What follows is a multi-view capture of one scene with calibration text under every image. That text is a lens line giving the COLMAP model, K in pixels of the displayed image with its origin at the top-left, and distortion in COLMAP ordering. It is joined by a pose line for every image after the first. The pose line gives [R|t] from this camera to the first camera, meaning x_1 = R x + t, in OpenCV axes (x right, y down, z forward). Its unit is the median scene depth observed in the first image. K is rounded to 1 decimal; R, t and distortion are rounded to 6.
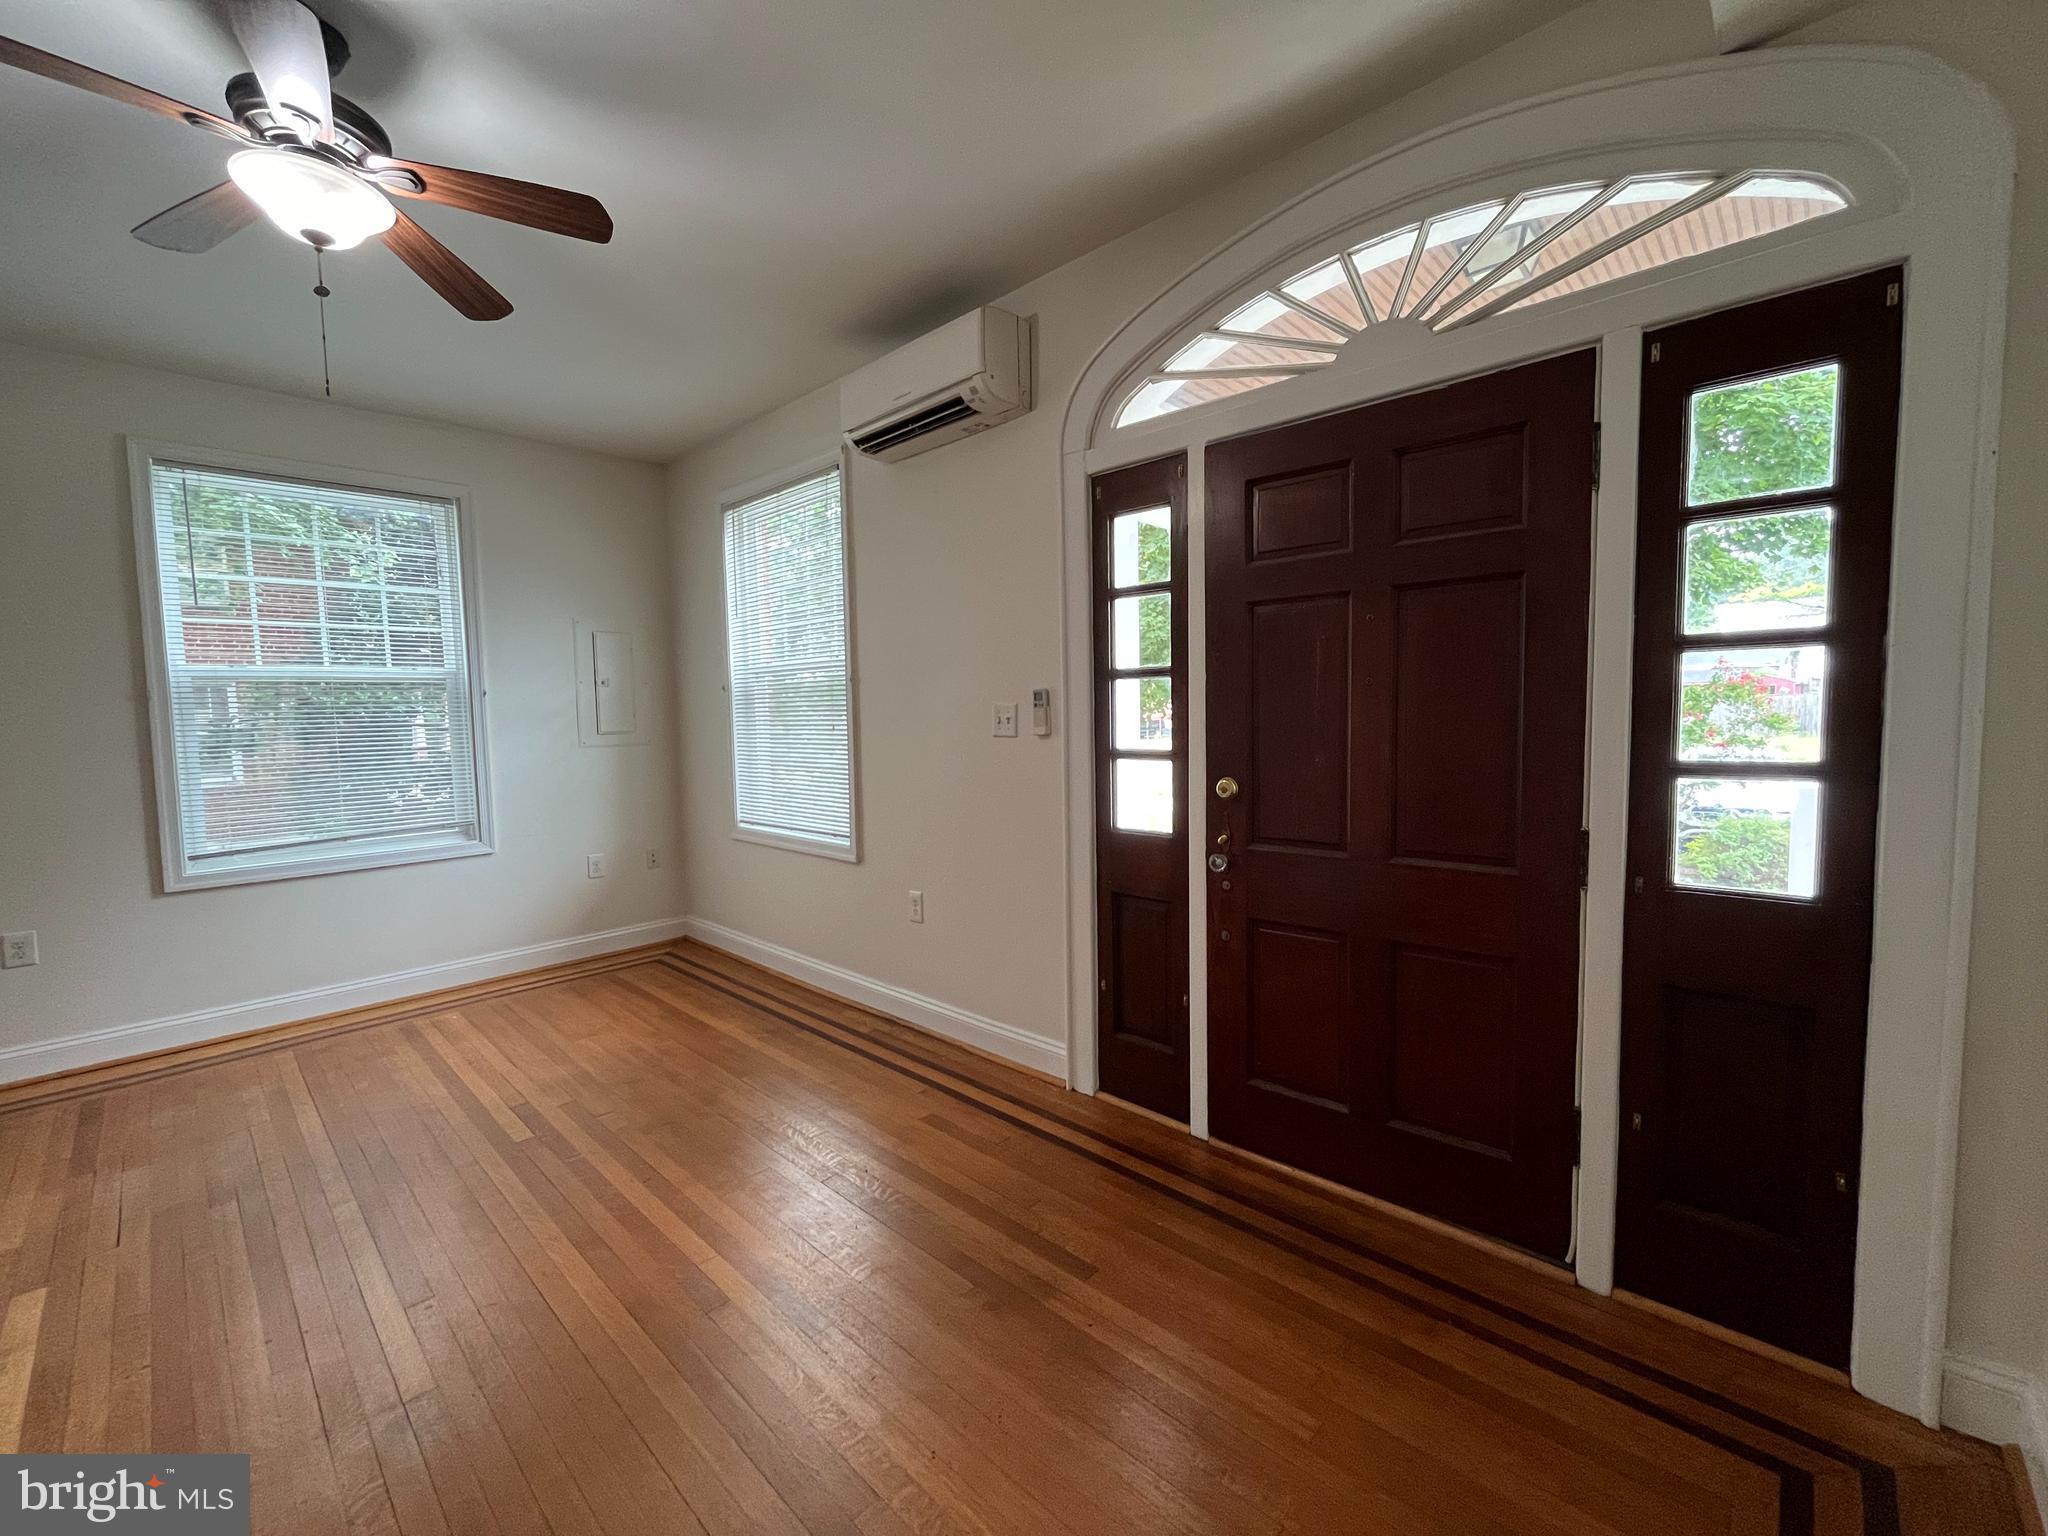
lens RADIAL K [[828.3, 0, 1023.2], [0, 828.3, 770.0], [0, 0, 1]] dist [-0.006750, -0.000316]
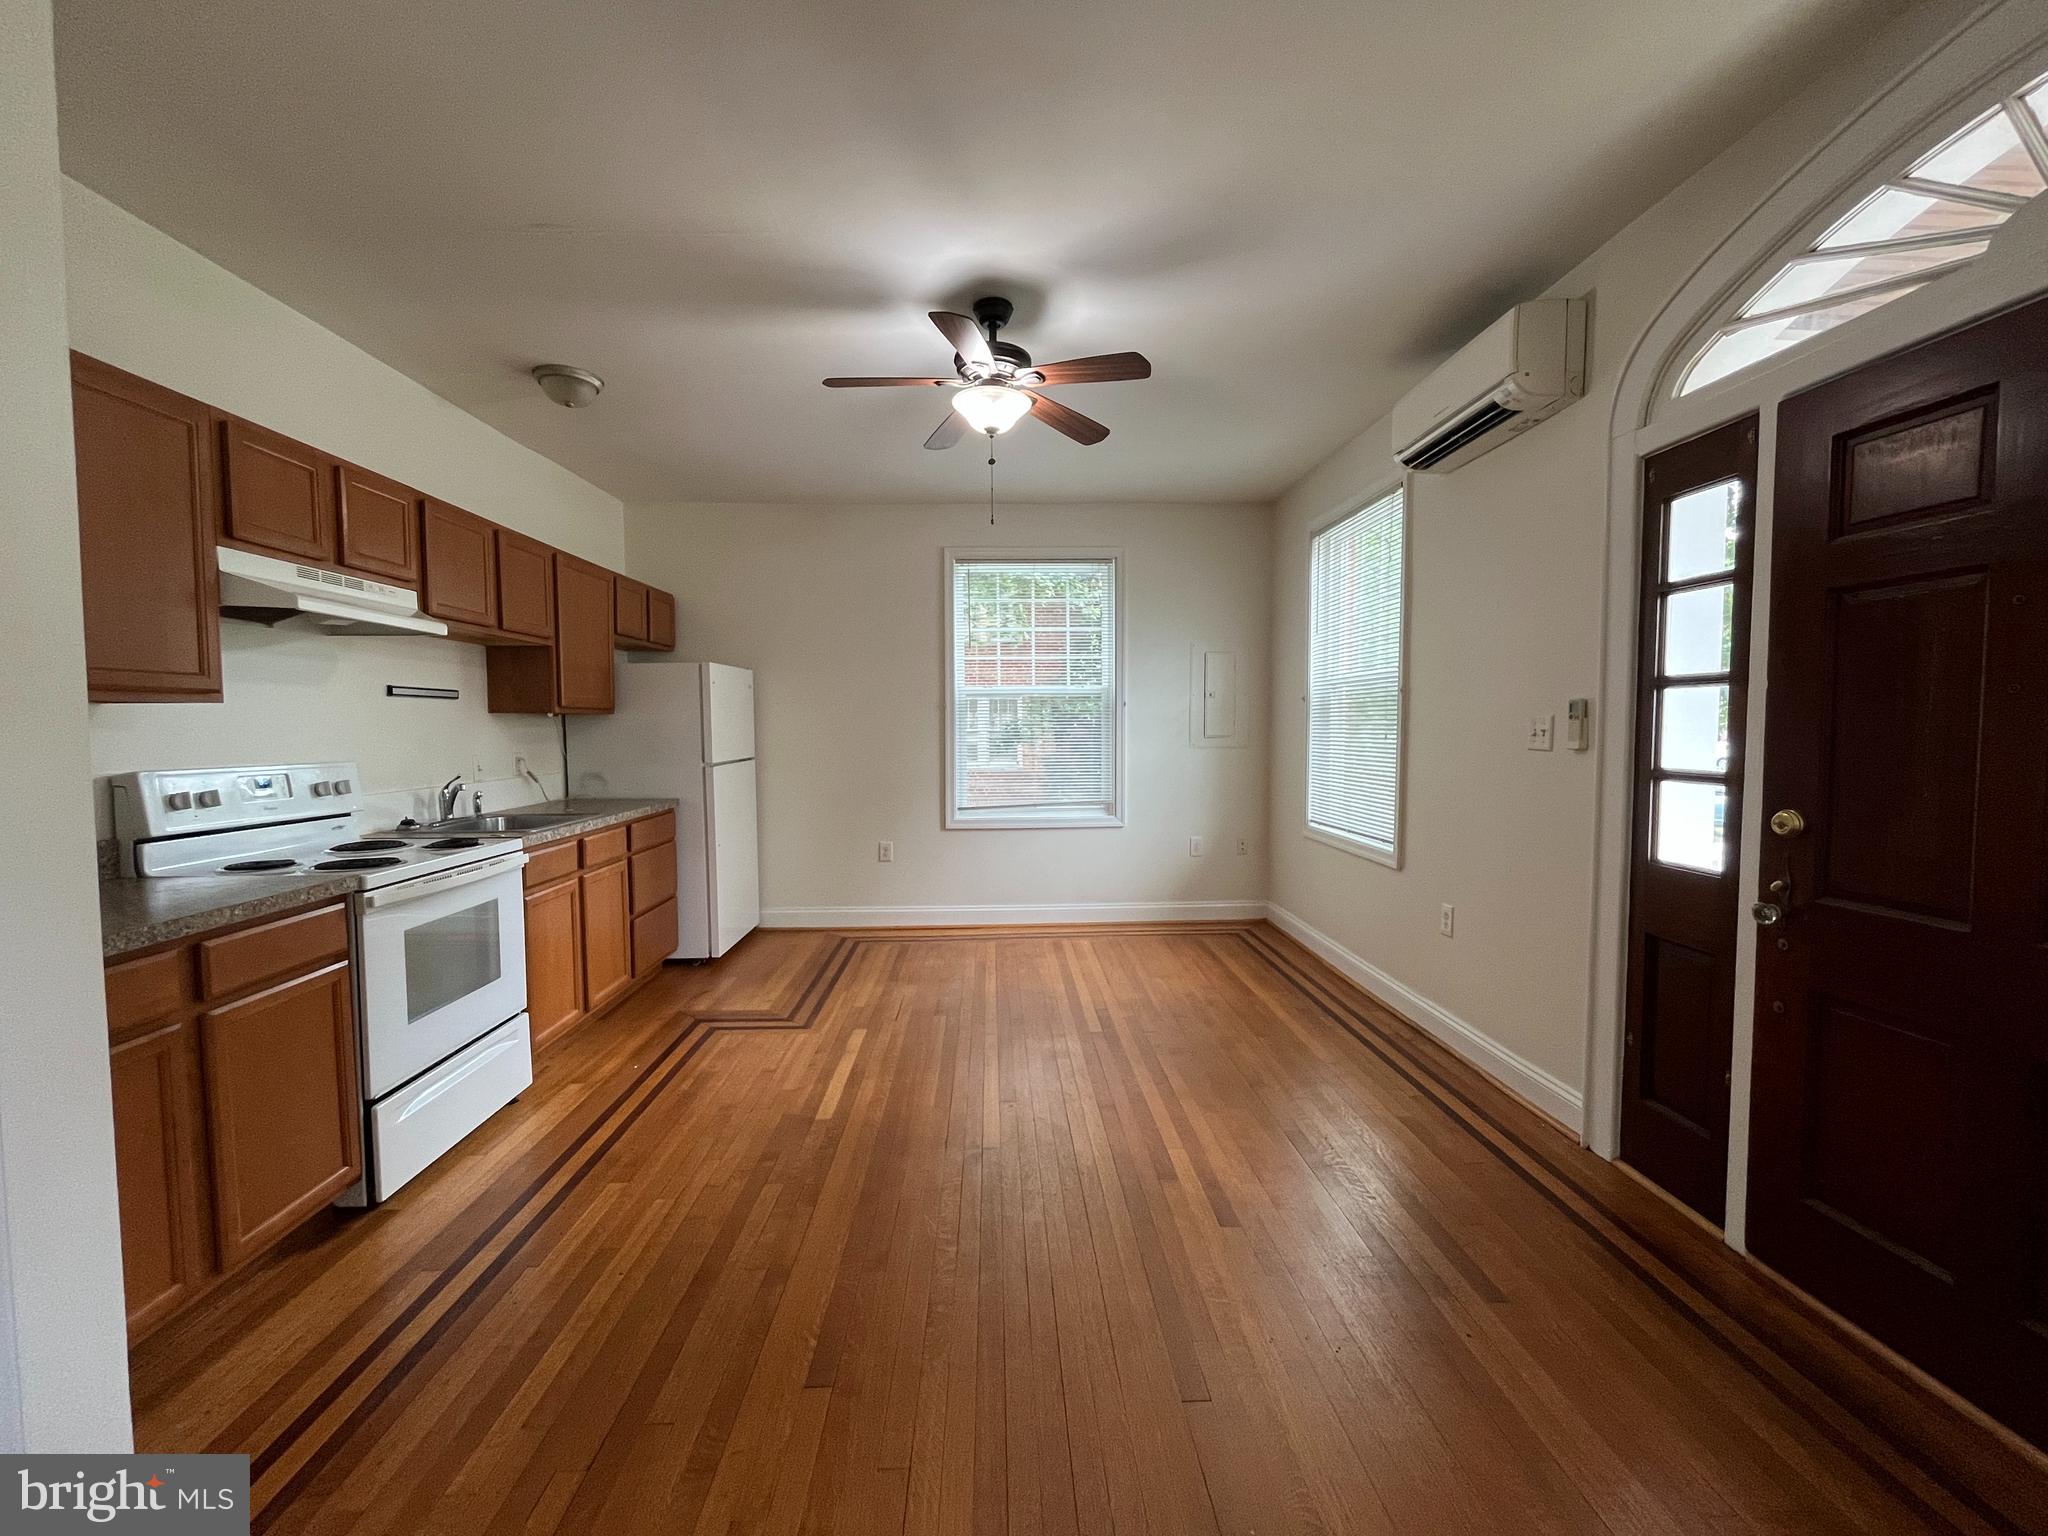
lens RADIAL K [[828.3, 0, 1023.2], [0, 828.3, 770.0], [0, 0, 1]] dist [-0.006750, -0.000316]
pose [[0.716315, 0.052882, -0.695771, 0.224383], [-0.059248, 0.998133, 0.014865, 0.002474], [0.695257, 0.030575, 0.718110, -0.074766]]
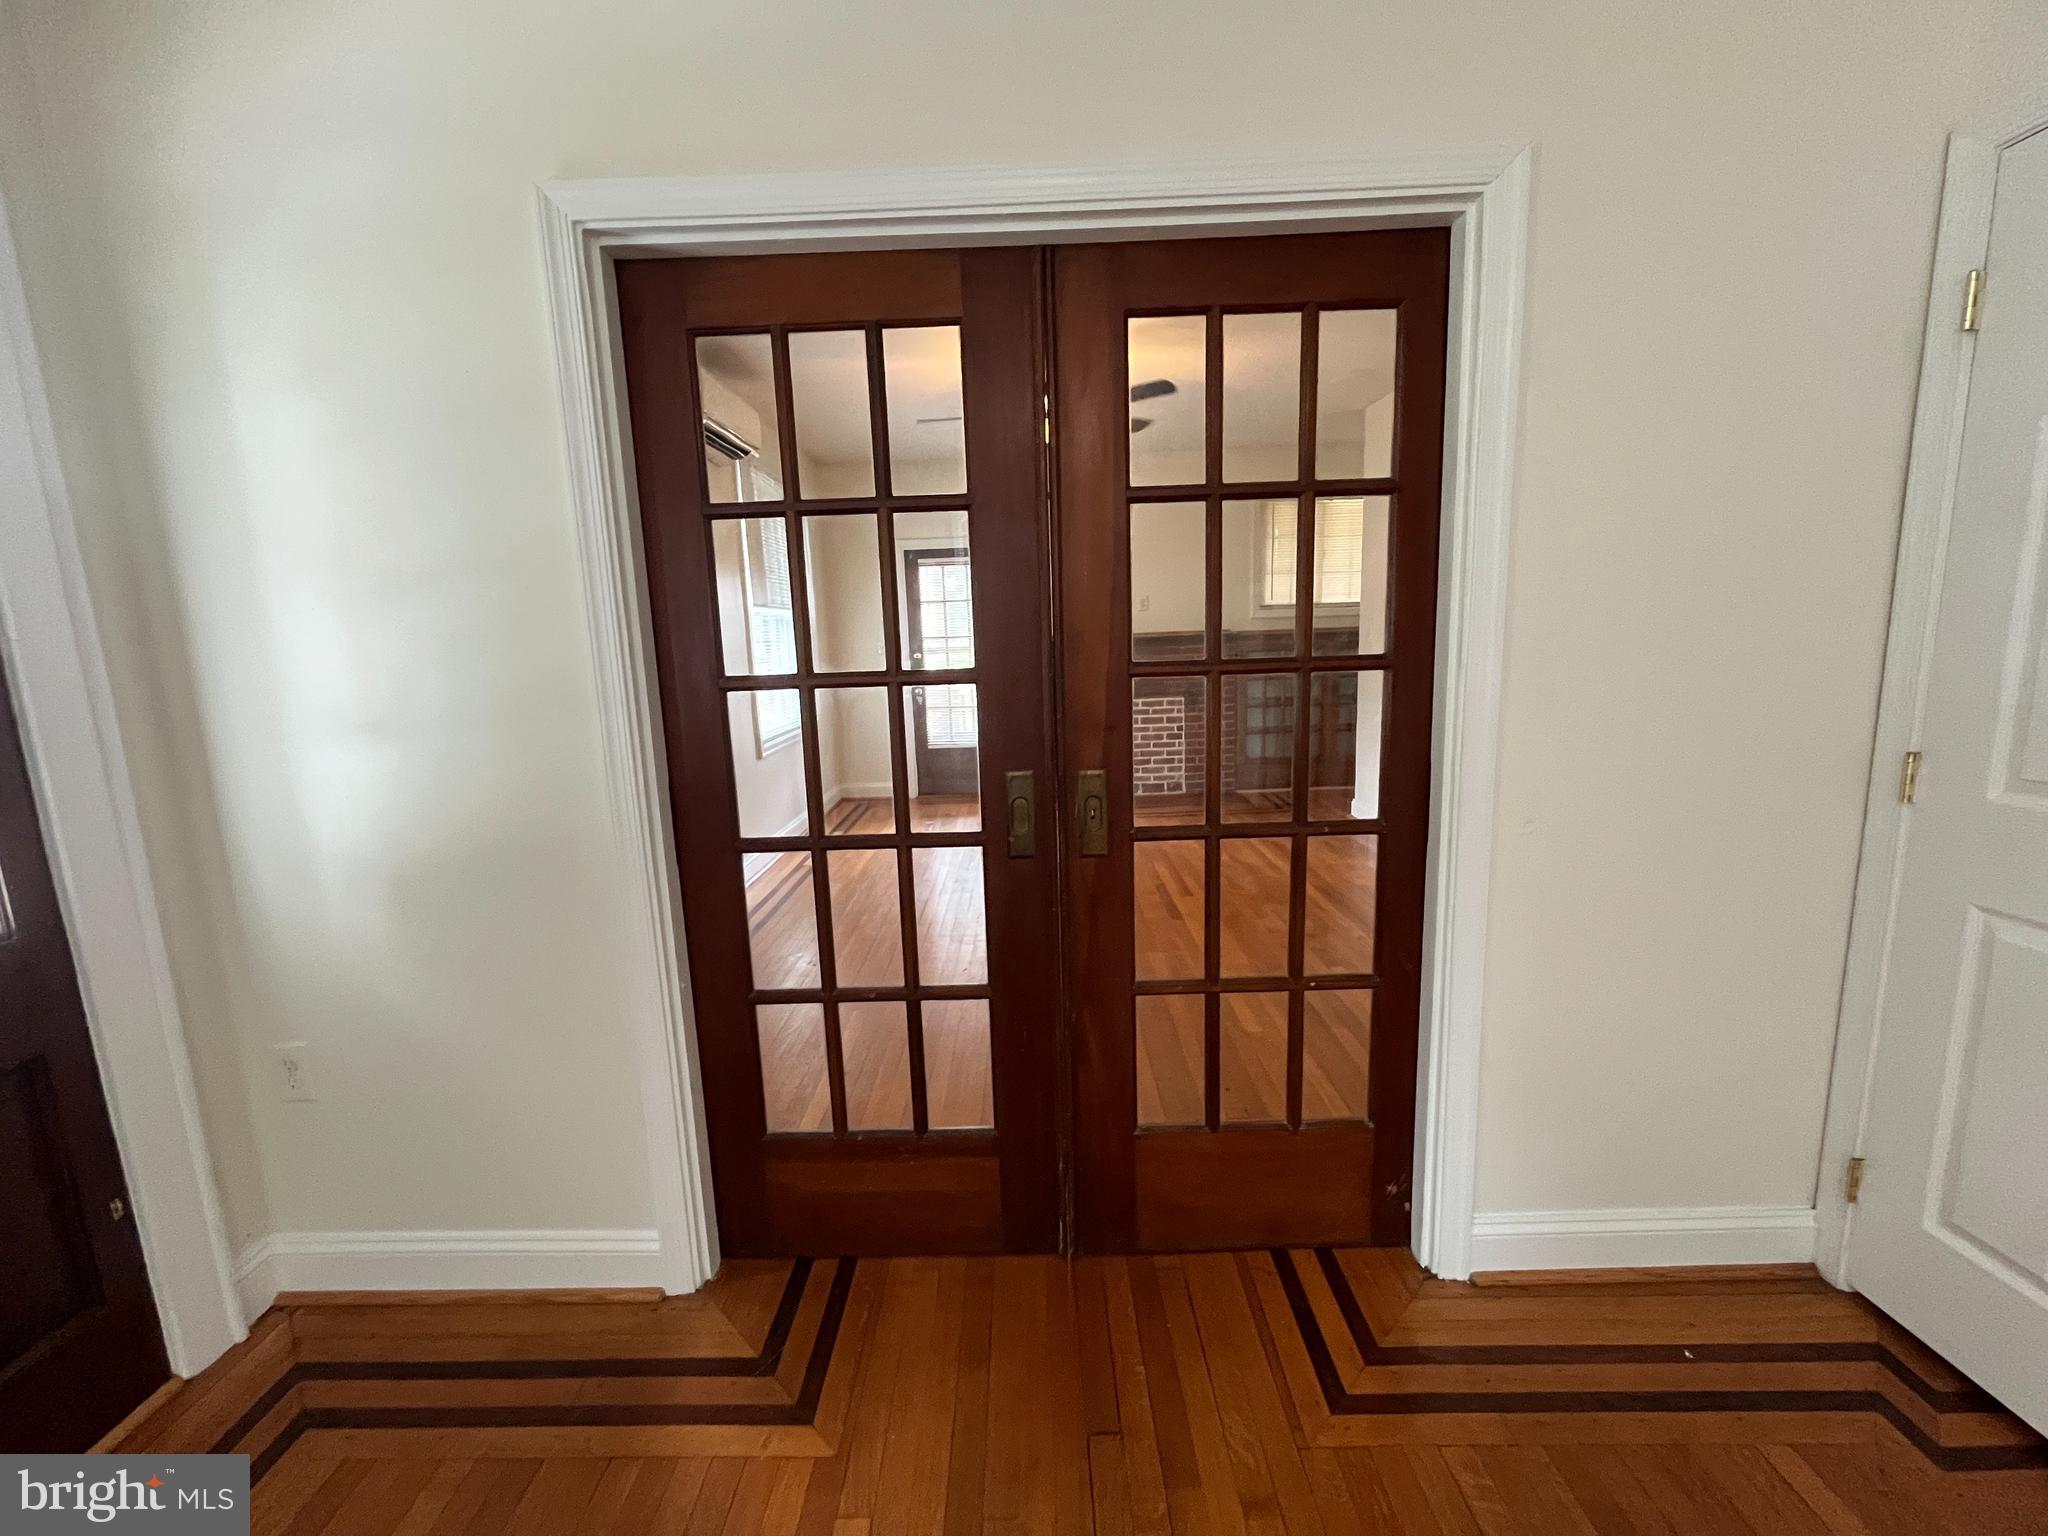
lens RADIAL K [[811.9, 0, 1024.0], [0, 811.9, 768.0], [0, 0, 1]] dist [0.000790, -0.000064]
pose [[-0.681199, -0.070262, 0.728719, -0.193798], [0.100119, 0.977091, 0.187801, -0.032826], [-0.725220, 0.200888, -0.658559, 0.416664]]
